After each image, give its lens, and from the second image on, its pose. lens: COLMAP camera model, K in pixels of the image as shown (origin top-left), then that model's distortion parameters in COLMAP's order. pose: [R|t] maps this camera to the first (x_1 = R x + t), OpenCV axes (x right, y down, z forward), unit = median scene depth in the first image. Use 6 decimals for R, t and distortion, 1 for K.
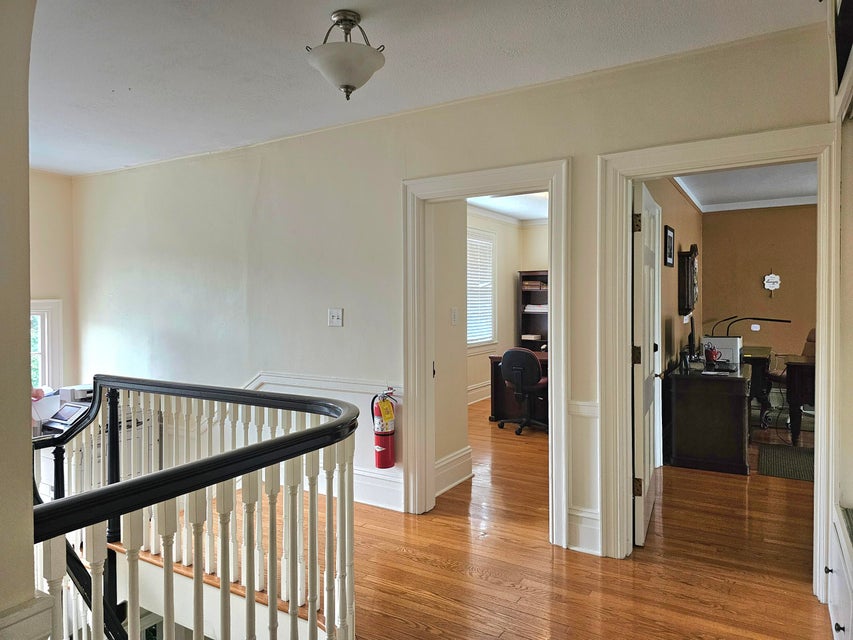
lens RADIAL K [[567.0, 0, 428.1], [0, 567.0, 316.4], [0, 0, 1]] dist [0.019965, -0.006562]
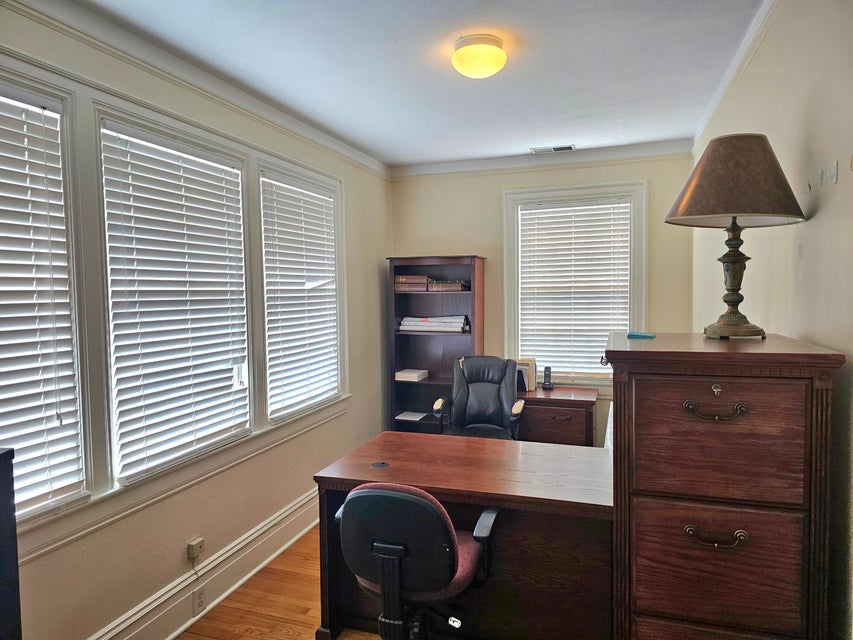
lens RADIAL K [[567.0, 0, 424.8], [0, 567.0, 319.6], [0, 0, 1]] dist [0.019965, -0.006562]
pose [[0.974683, -0.023564, 0.222347, 0.071946], [0.020023, 0.999634, 0.018170, -0.029314], [-0.222694, -0.013258, 0.974798, 0.459499]]
